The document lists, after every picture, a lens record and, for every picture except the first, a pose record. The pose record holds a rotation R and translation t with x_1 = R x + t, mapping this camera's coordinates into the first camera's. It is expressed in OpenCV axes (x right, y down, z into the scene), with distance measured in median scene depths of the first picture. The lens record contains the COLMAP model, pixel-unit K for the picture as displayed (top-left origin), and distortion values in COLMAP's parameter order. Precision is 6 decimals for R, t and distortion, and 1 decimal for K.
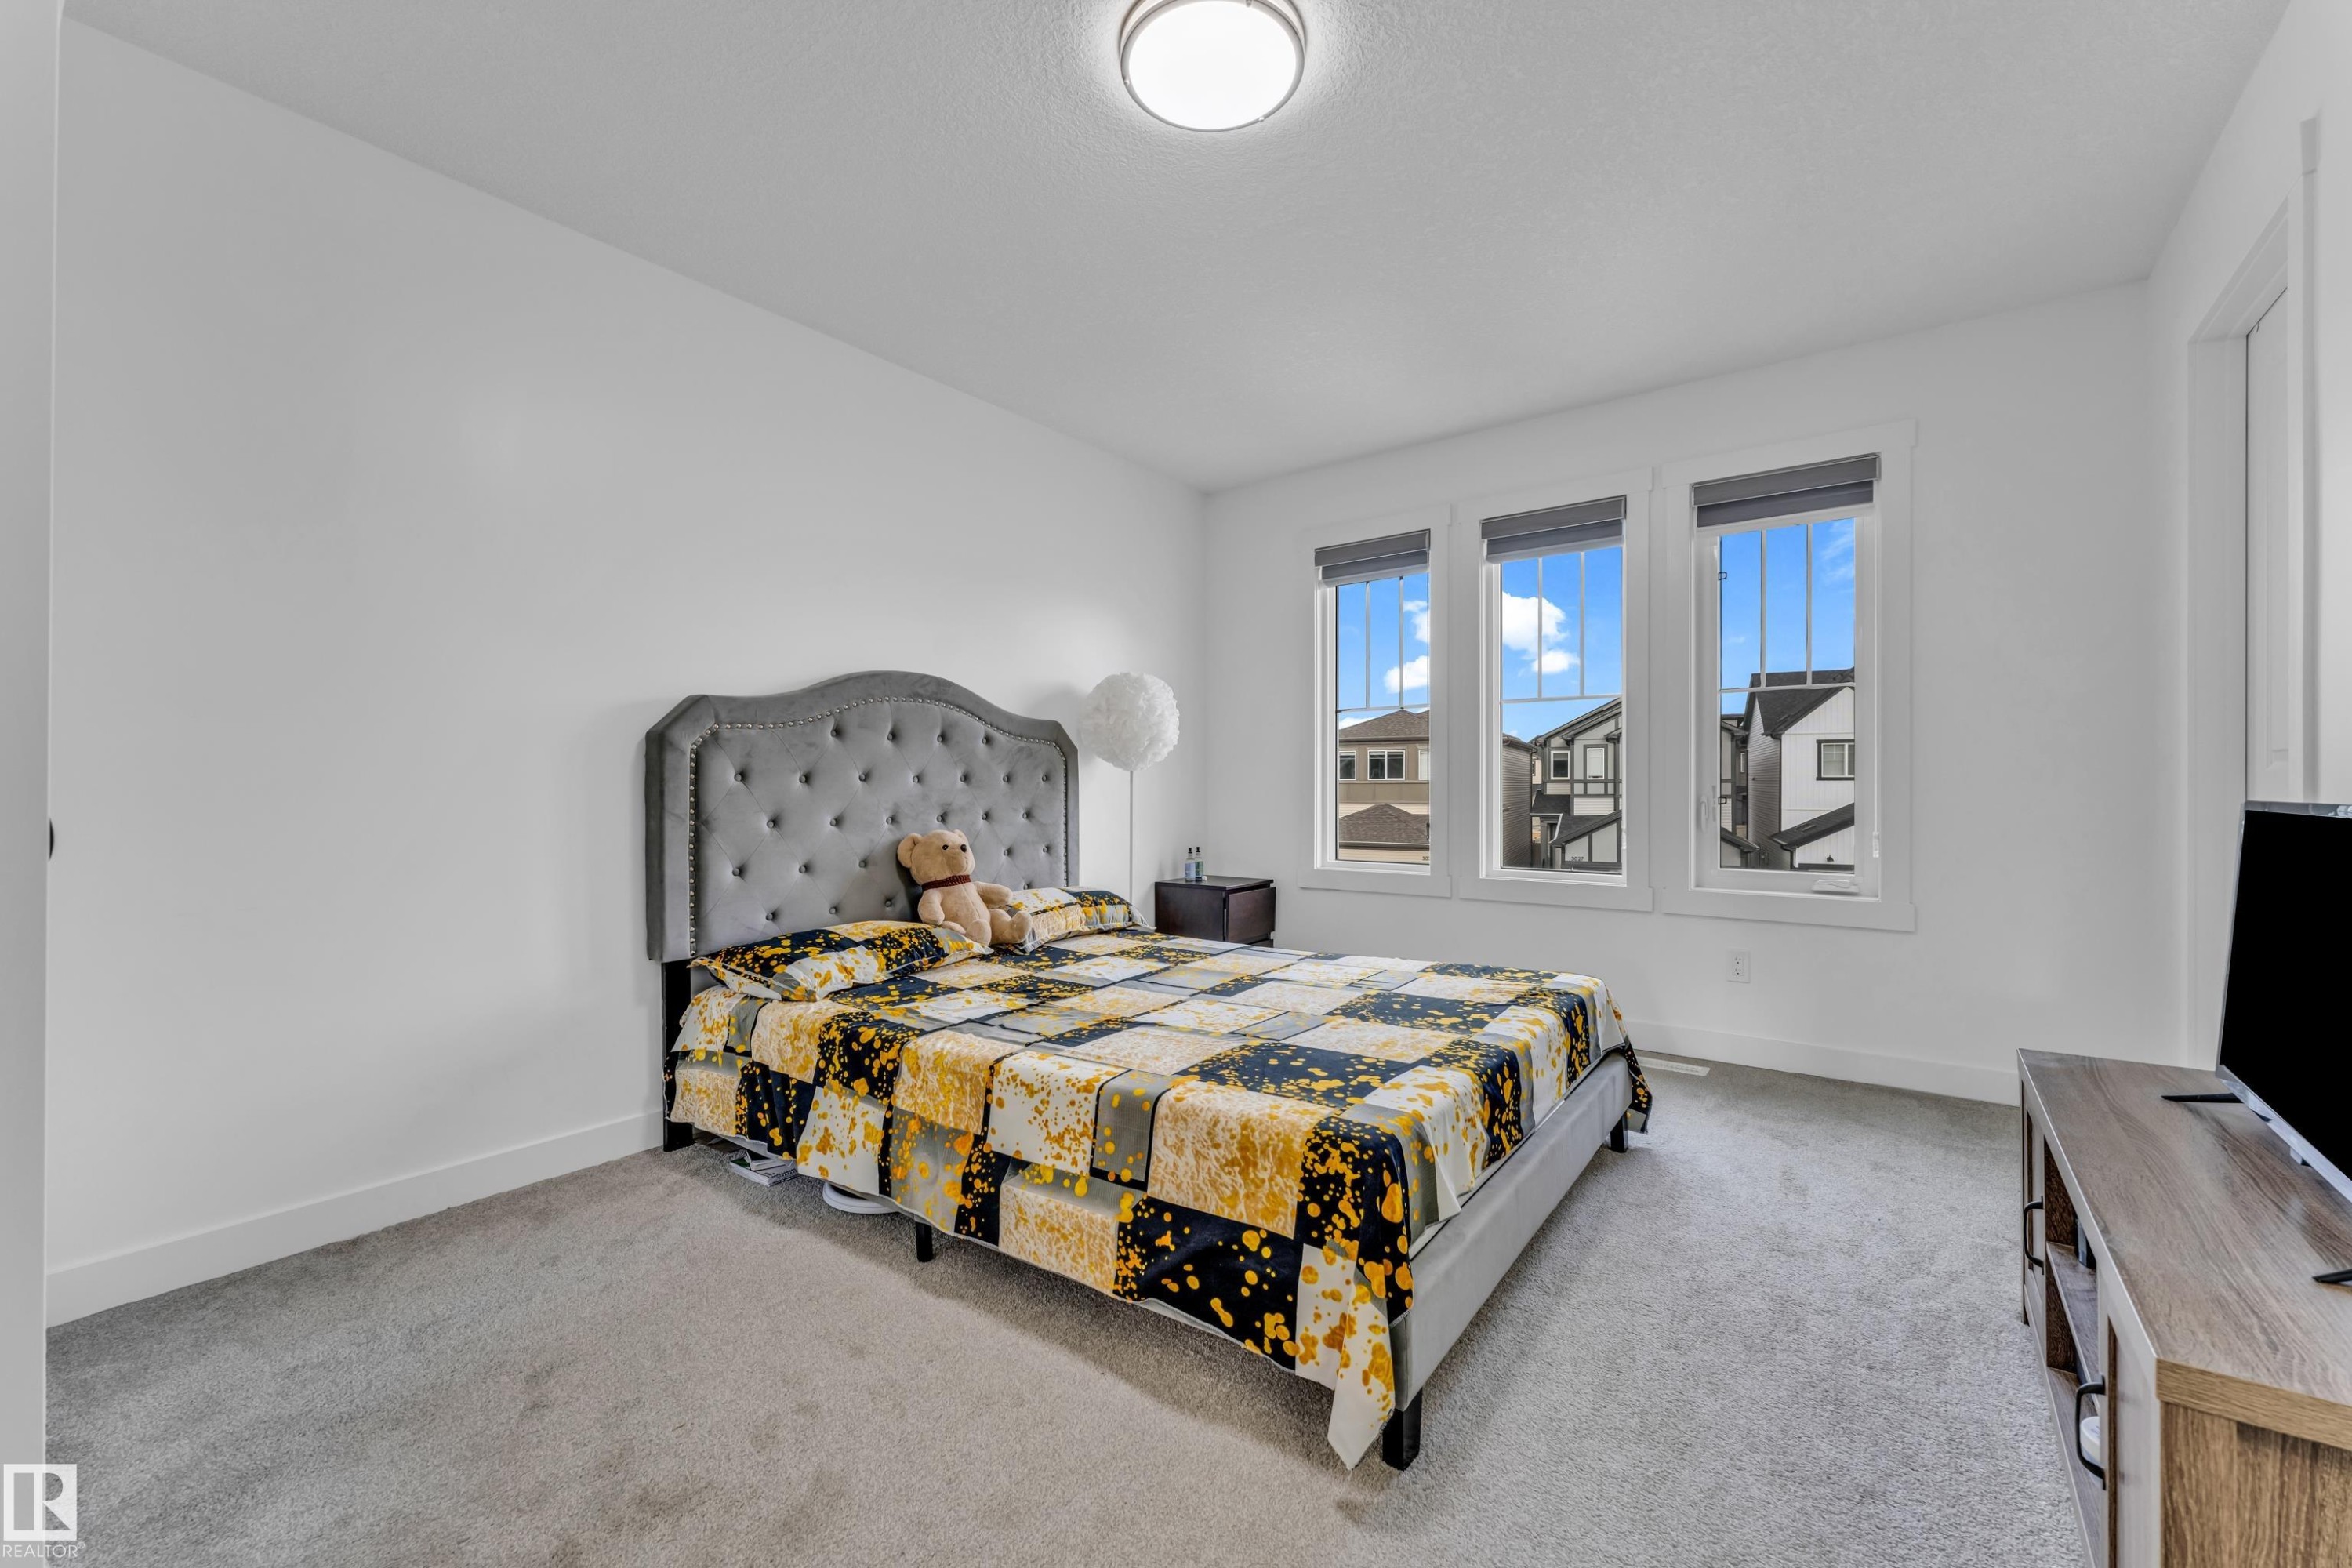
lens RADIAL K [[950.7, 0, 1175.7], [0, 950.7, 779.6], [0, 0, 1]] dist [0.003782, -0.000187]
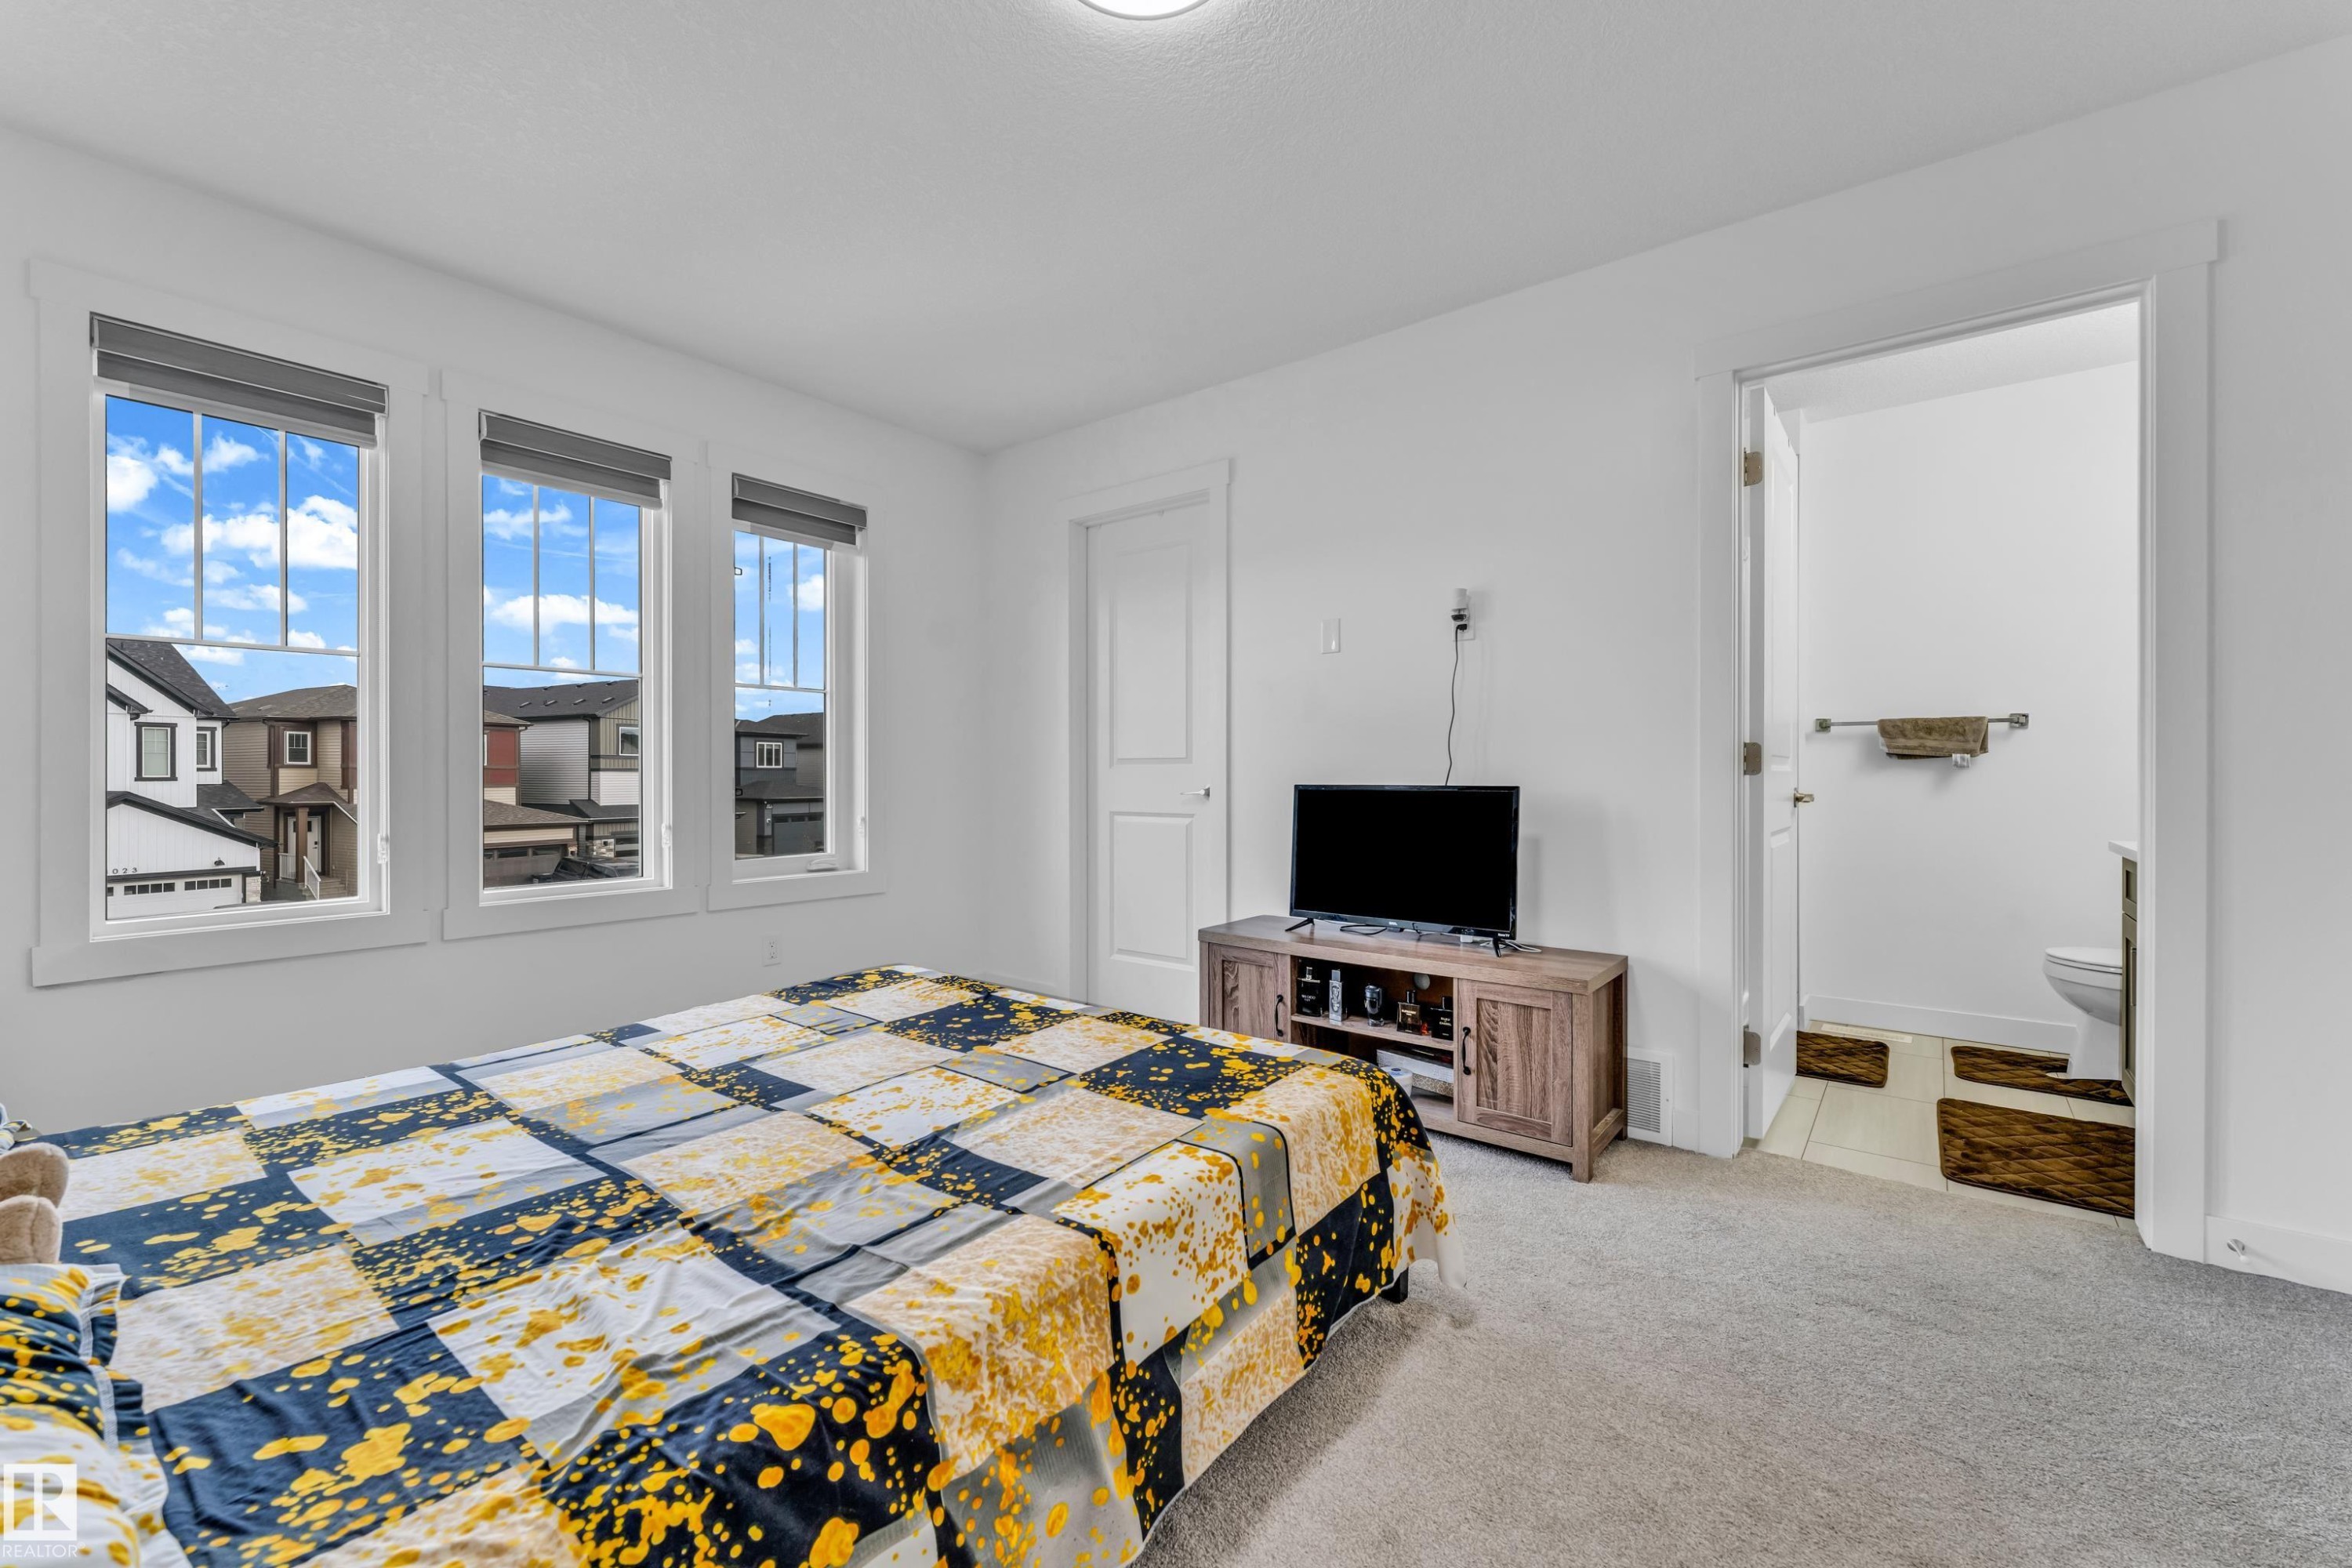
lens RADIAL K [[950.7, 0, 1175.9], [0, 950.7, 777.7], [0, 0, 1]] dist [0.003782, -0.000187]
pose [[0.026698, 0.000786, 0.999643, -0.802539], [-0.005072, 0.999987, -0.000651, 0.007234], [-0.999631, -0.005053, 0.026702, 0.949280]]
